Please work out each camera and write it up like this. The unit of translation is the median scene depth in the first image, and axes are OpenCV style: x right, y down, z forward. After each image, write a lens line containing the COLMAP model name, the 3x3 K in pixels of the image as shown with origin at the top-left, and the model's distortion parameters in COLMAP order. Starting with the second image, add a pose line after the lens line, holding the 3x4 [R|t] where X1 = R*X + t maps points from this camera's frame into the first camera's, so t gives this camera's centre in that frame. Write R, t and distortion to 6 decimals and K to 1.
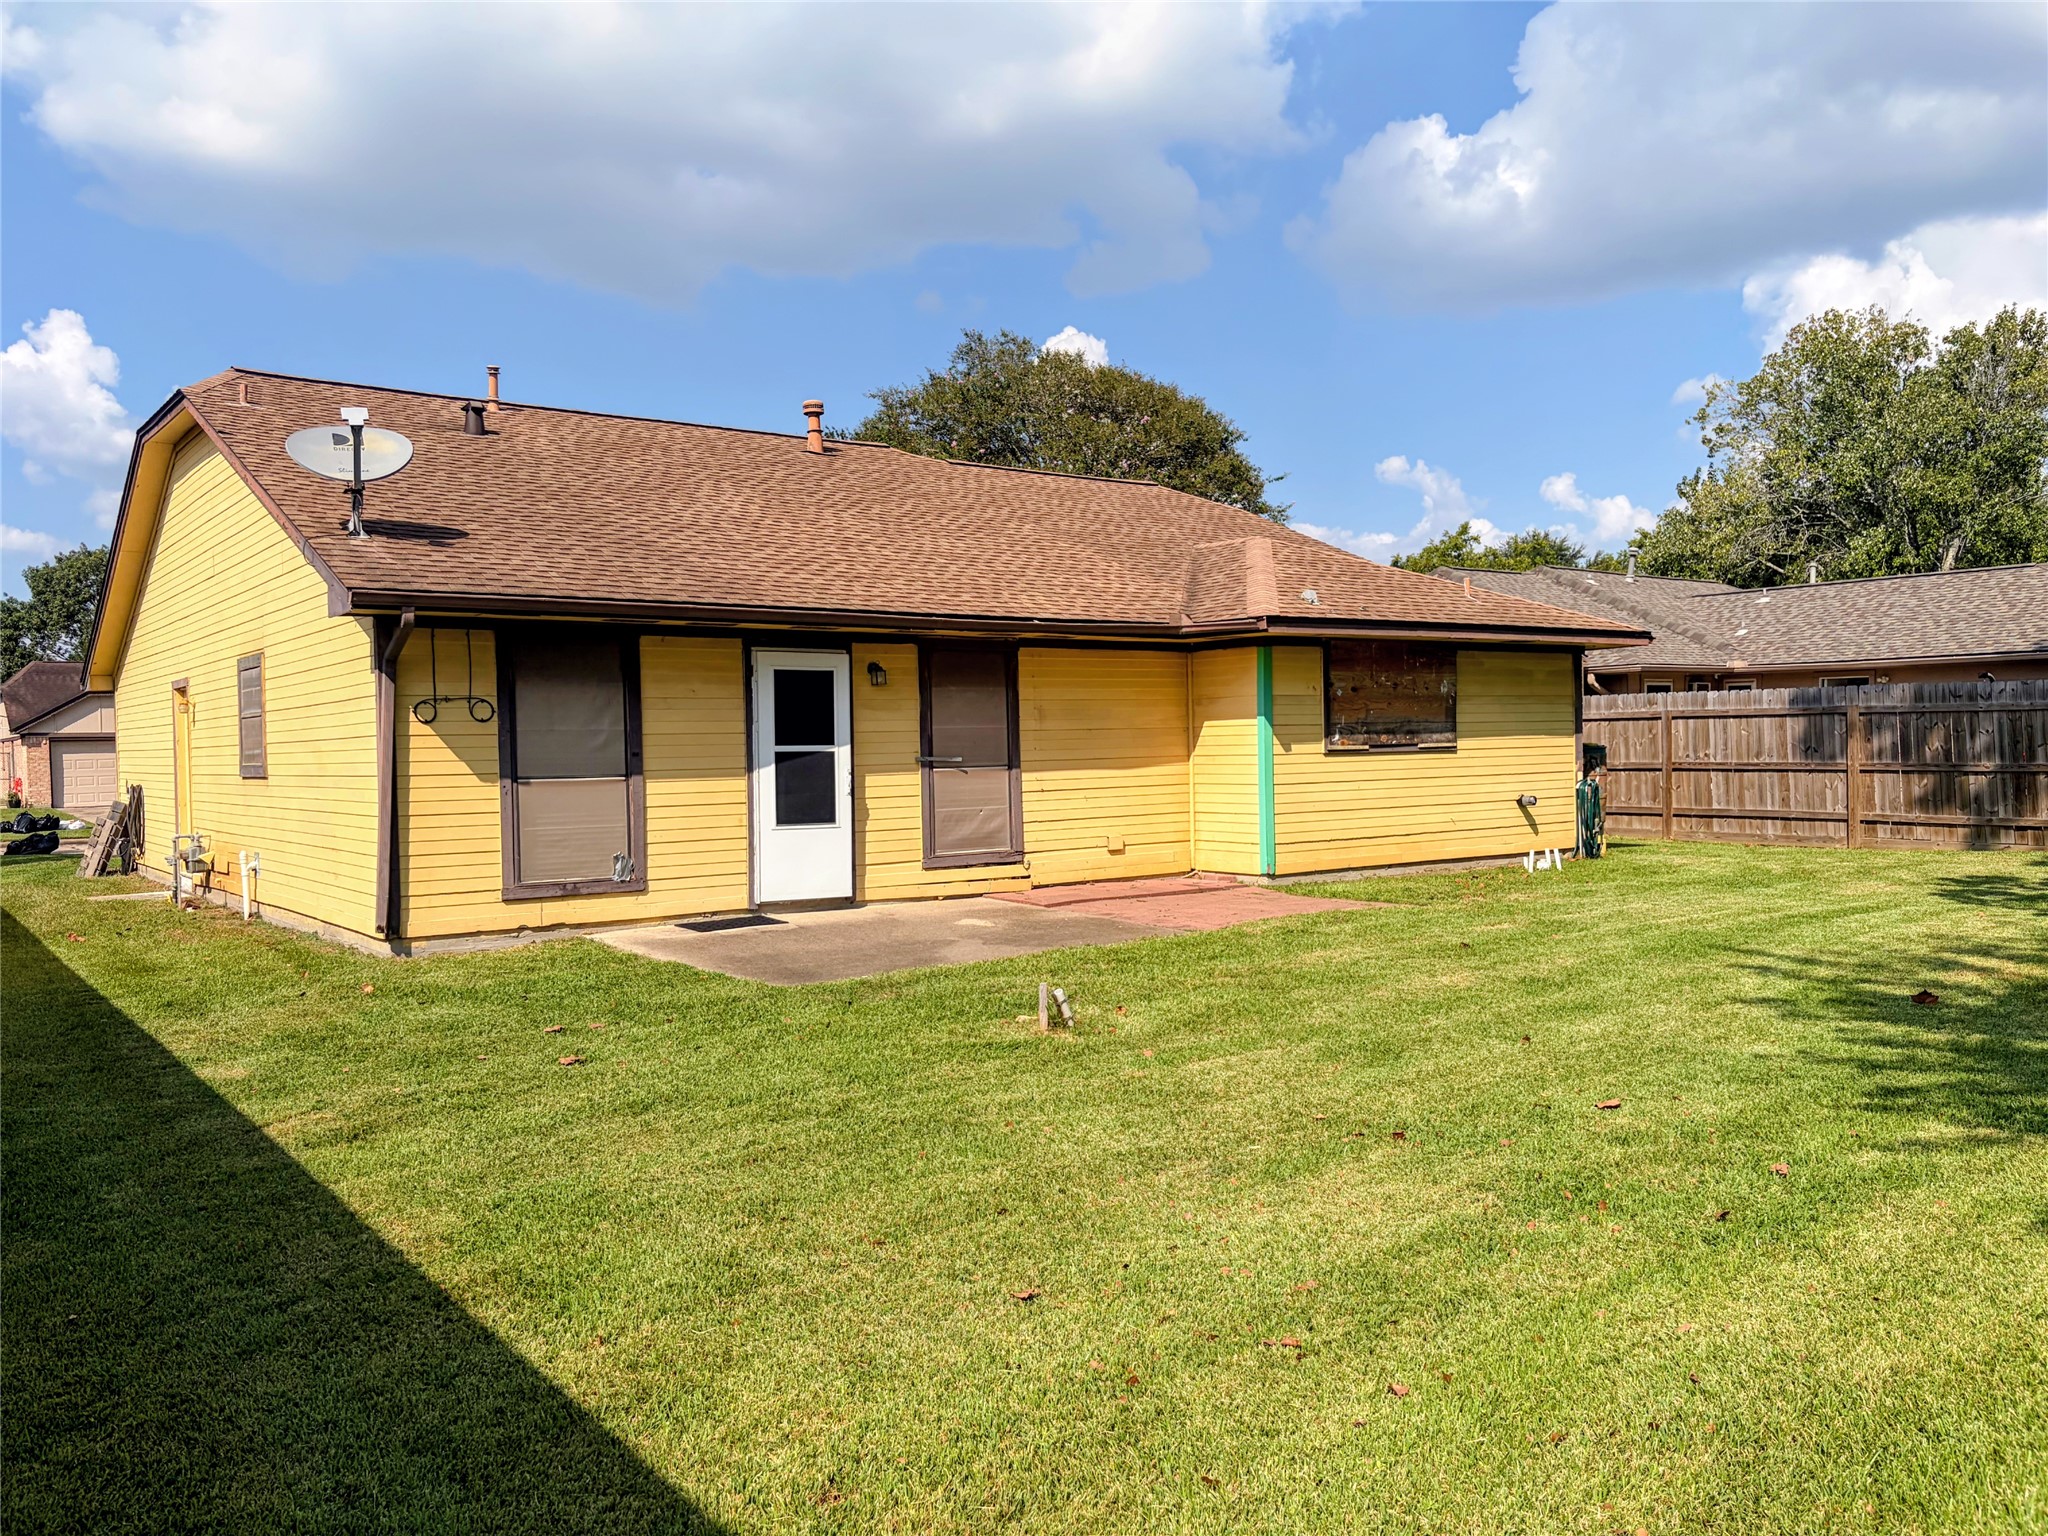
lens RADIAL K [[1569.1, 0, 1024.6], [0, 1569.1, 771.7], [0, 0, 1]] dist [0.024305, -0.018908]
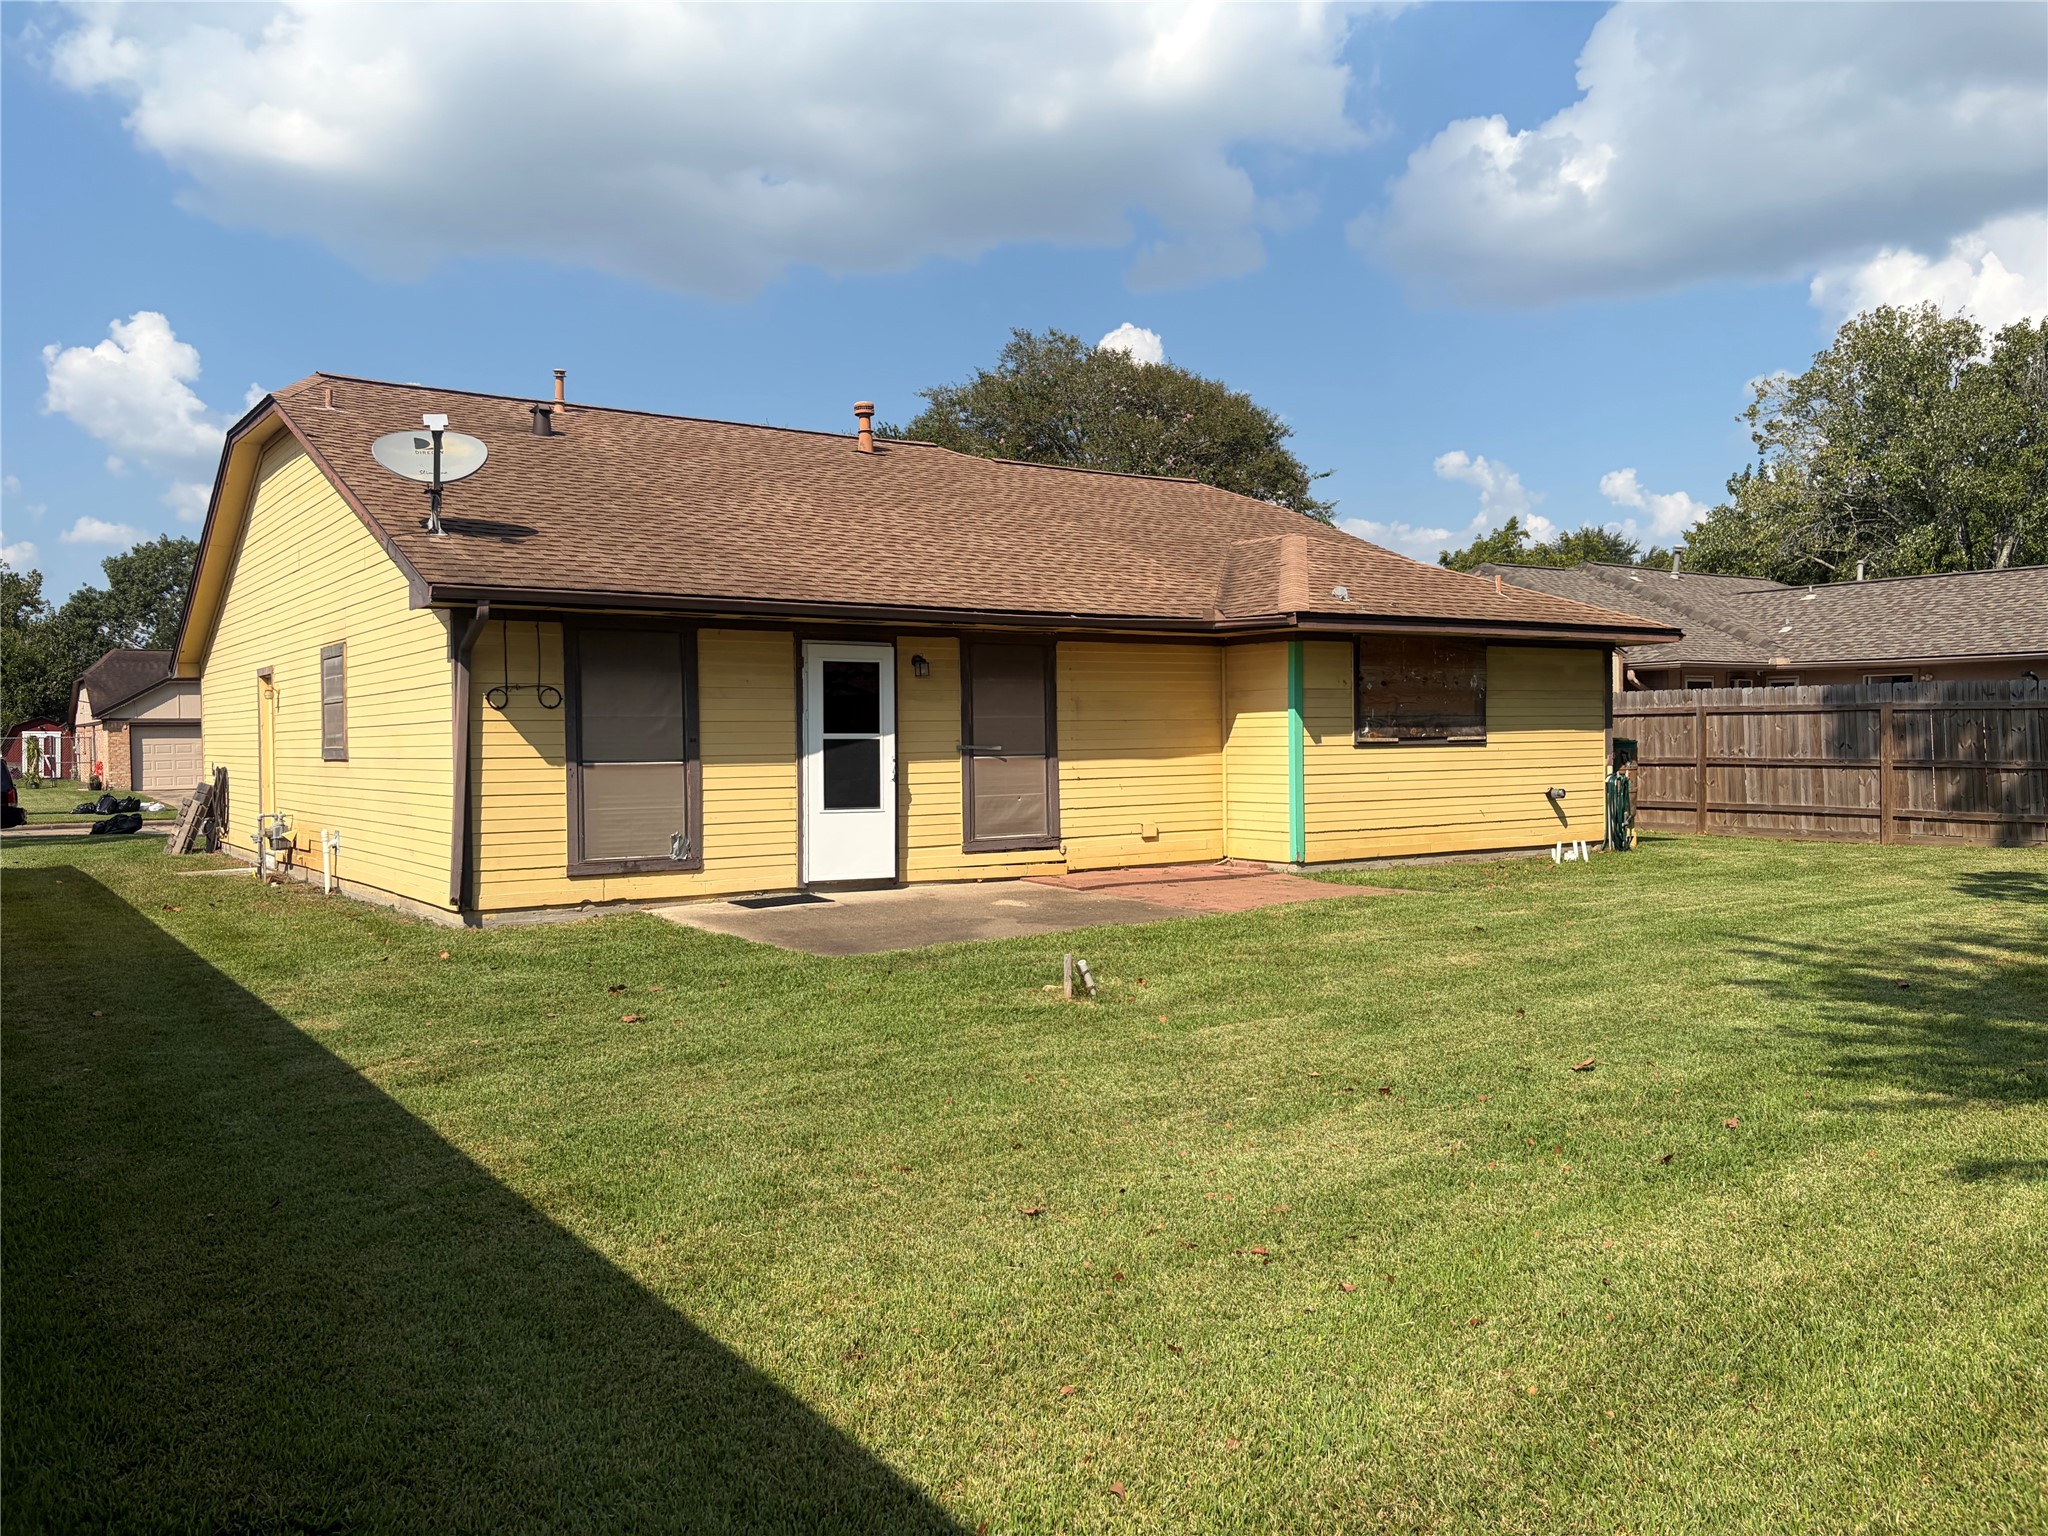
lens RADIAL K [[1569.1, 0, 1012.8], [0, 1569.1, 770.1], [0, 0, 1]] dist [0.024305, -0.018908]
pose [[0.999167, 0.008718, -0.039866, 0.009440], [-0.008585, 0.999957, 0.003509, 0.003123], [0.039895, -0.003164, 0.999199, -0.043483]]
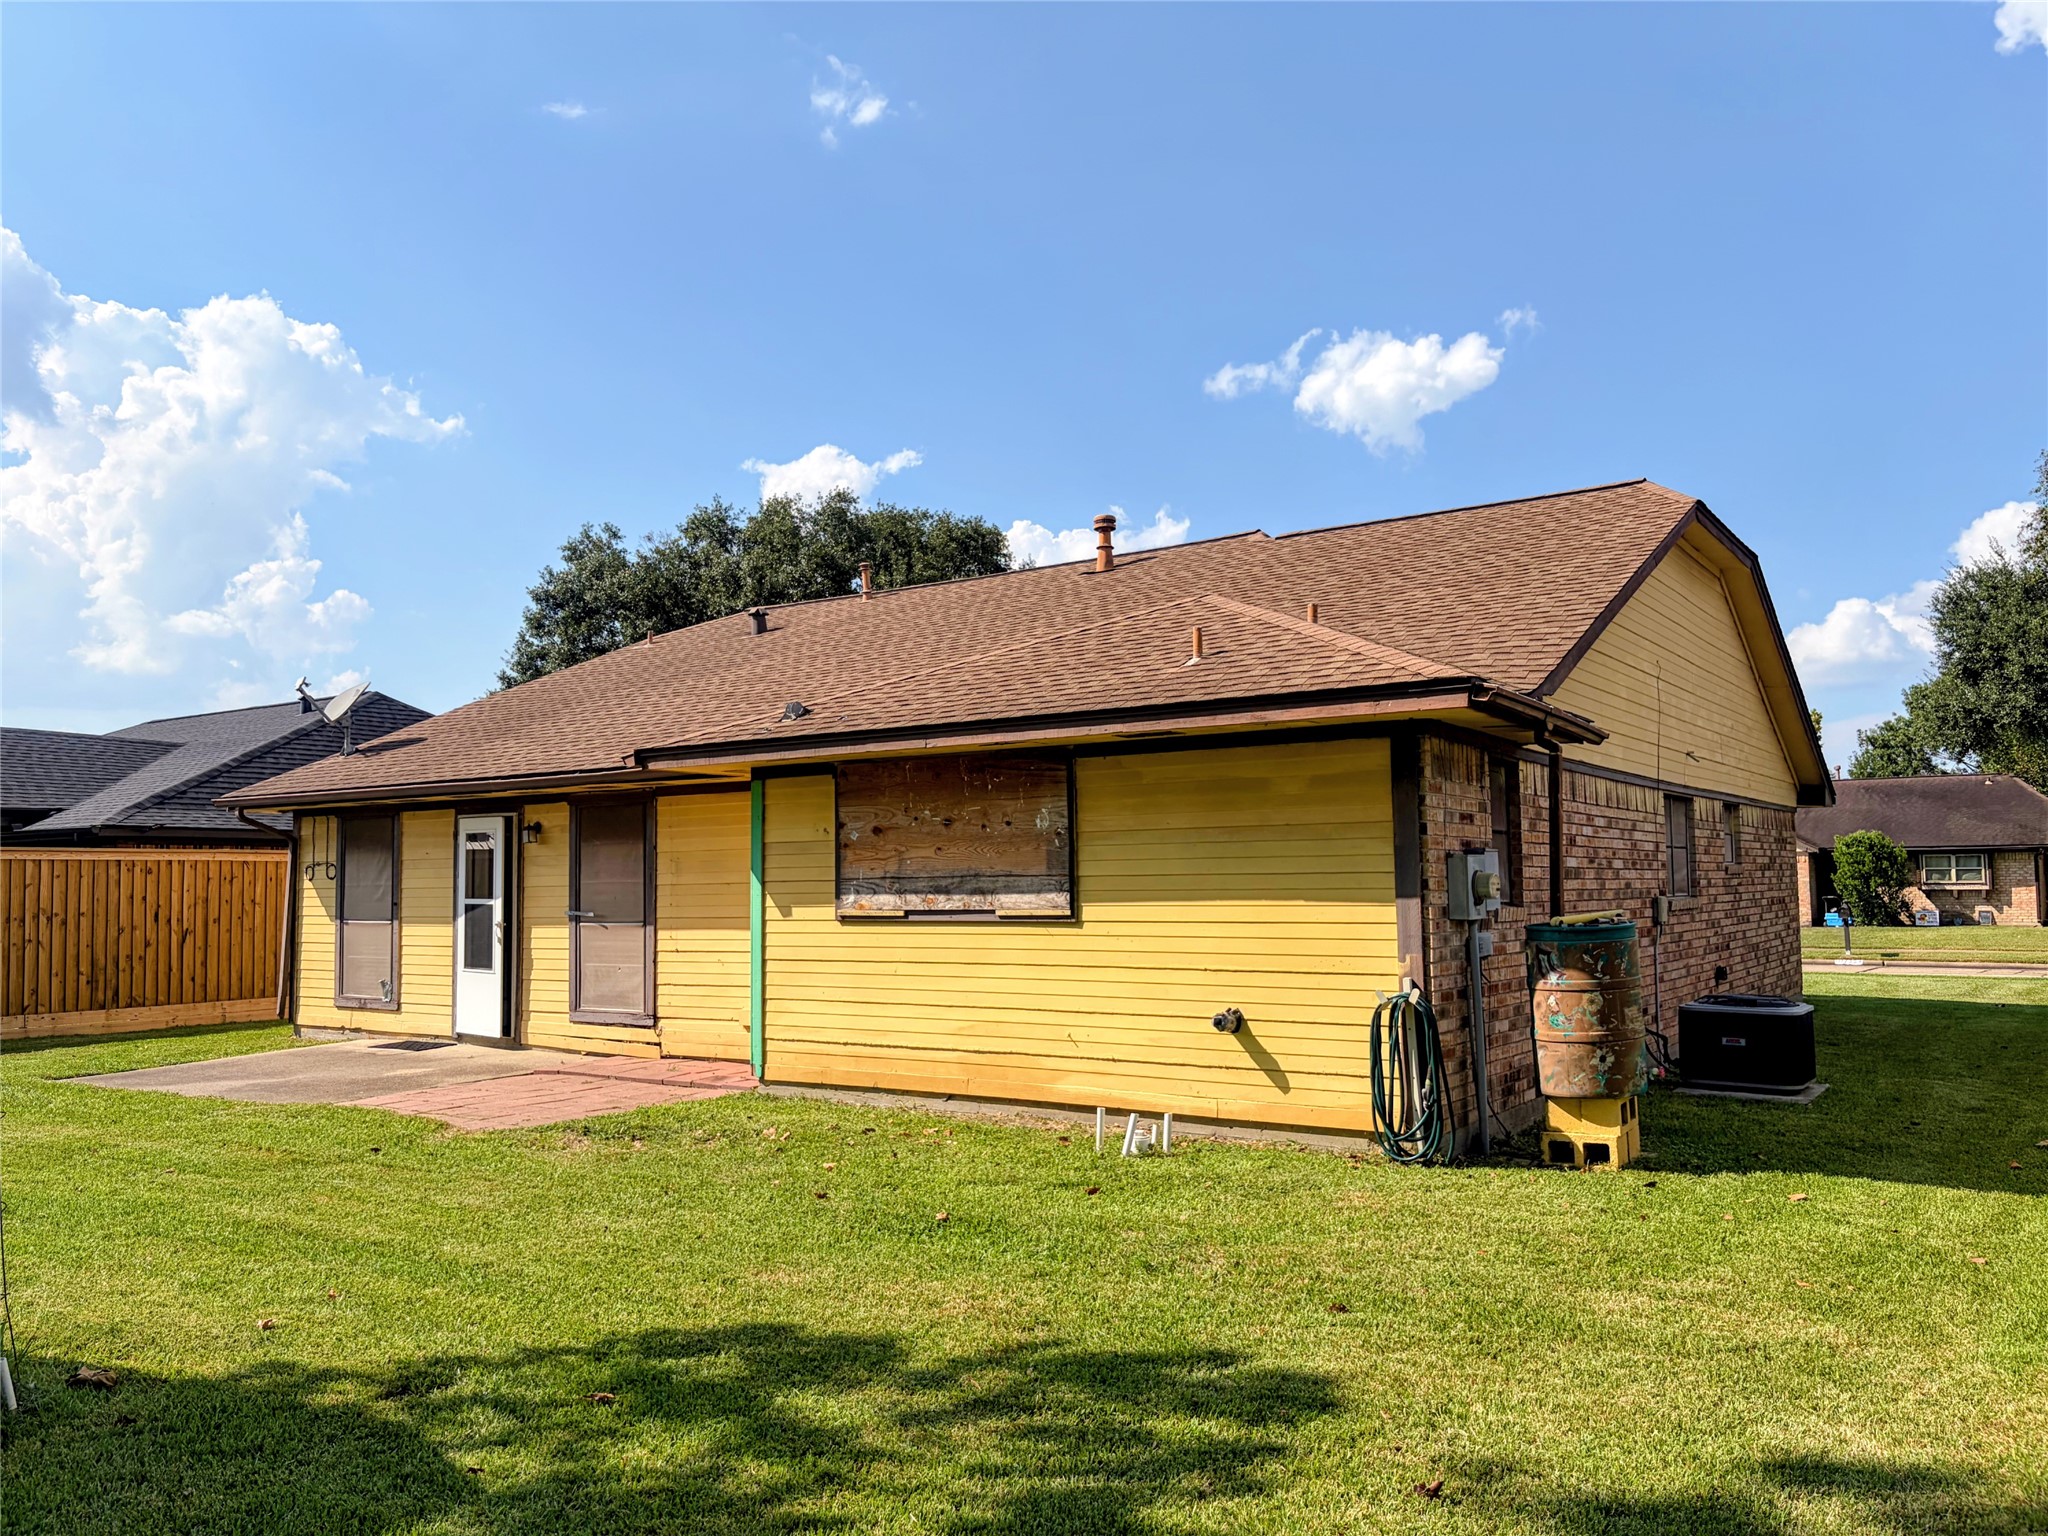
lens RADIAL K [[1569.1, 0, 1020.2], [0, 1569.1, 762.9], [0, 0, 1]] dist [0.024305, -0.018908]
pose [[0.316402, -0.065001, -0.946396, 1.008203], [-0.020559, 0.996945, -0.075346, -0.034798], [0.948402, 0.043296, 0.314099, 0.946000]]
